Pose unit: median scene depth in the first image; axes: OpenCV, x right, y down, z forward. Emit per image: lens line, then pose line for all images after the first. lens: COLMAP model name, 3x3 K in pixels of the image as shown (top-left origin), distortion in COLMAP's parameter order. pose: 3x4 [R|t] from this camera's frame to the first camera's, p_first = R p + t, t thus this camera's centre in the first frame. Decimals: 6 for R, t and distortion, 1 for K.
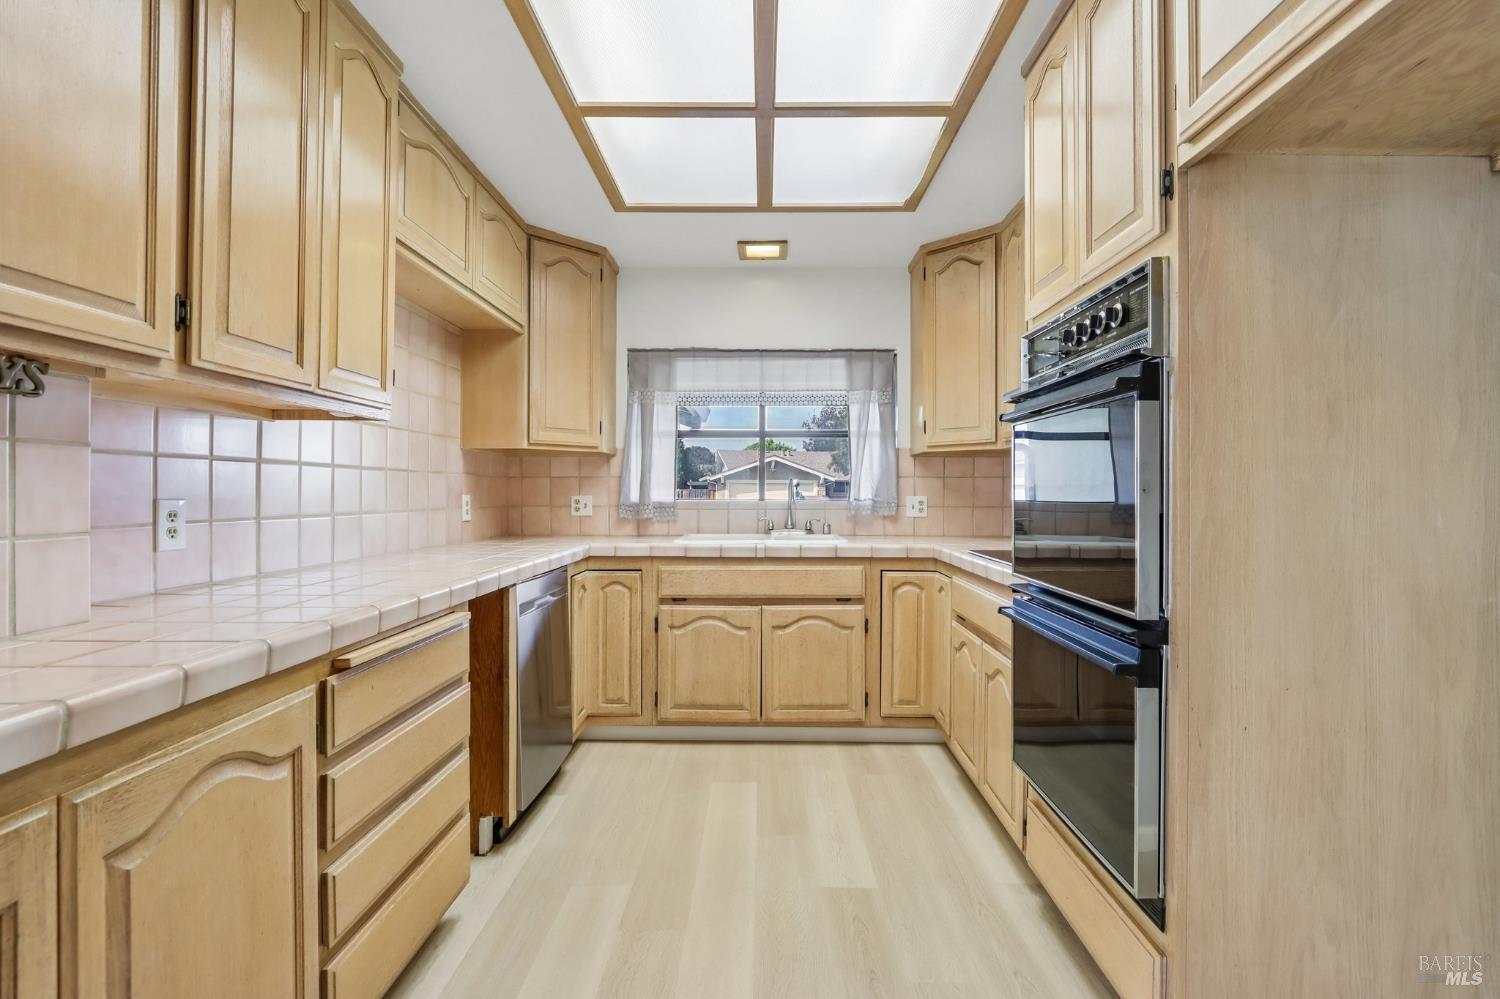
lens RADIAL K [[688.0, 0, 763.0], [0, 688.0, 490.2], [0, 0, 1]] dist [-0.013668, 0.000256]
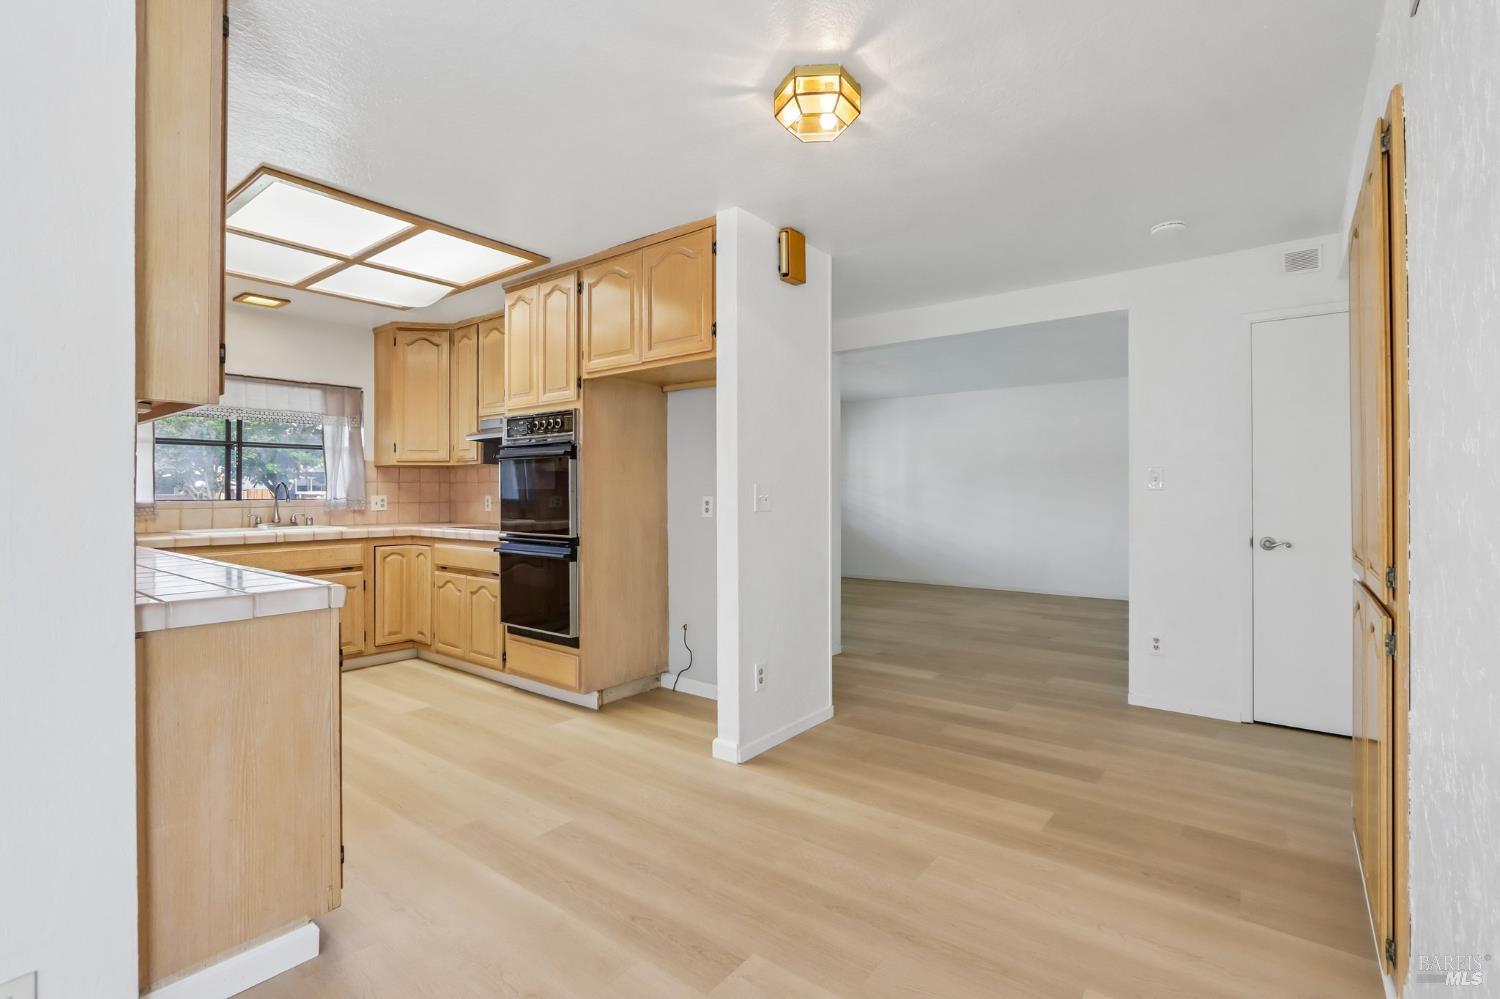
lens RADIAL K [[688.0, 0, 759.6], [0, 688.0, 490.1], [0, 0, 1]] dist [-0.013668, 0.000256]
pose [[0.602384, -0.002152, 0.798203, -0.497024], [0.002773, 0.999996, 0.000603, -0.001265], [-0.798201, 0.001851, 0.602388, -0.529073]]
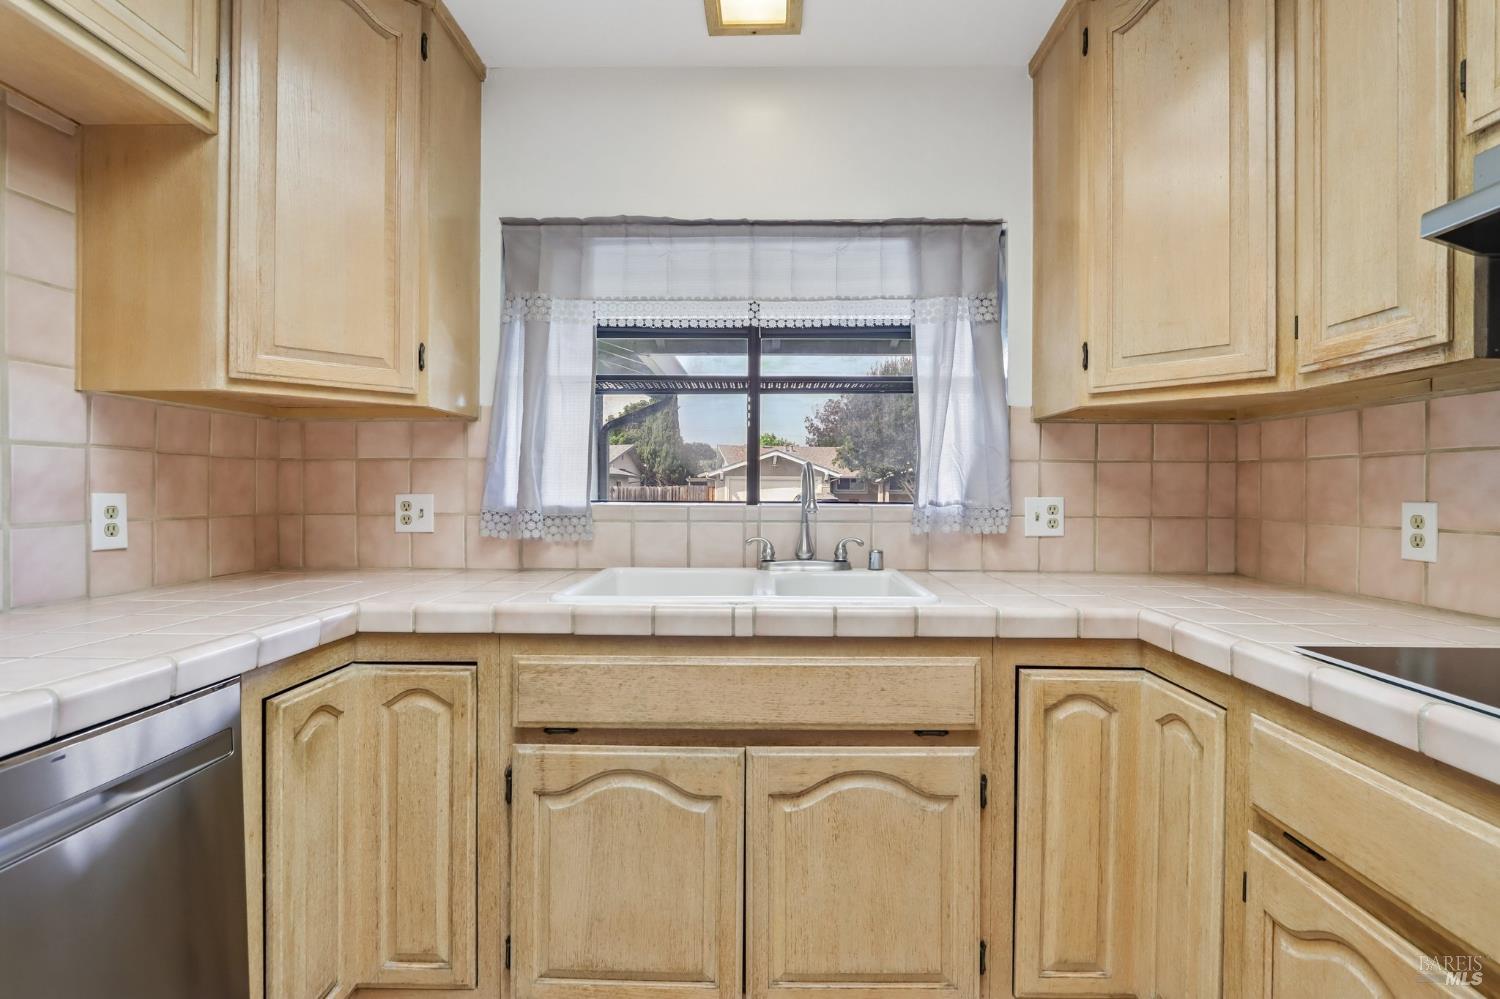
lens RADIAL K [[688.0, 0, 759.9], [0, 688.0, 489.7], [0, 0, 1]] dist [-0.013668, 0.000256]
pose [[0.999968, 0.002424, -0.007589, 0.009915], [-0.002395, 0.999990, 0.003865, 0.001727], [0.007598, -0.003847, 0.999964, 0.559324]]
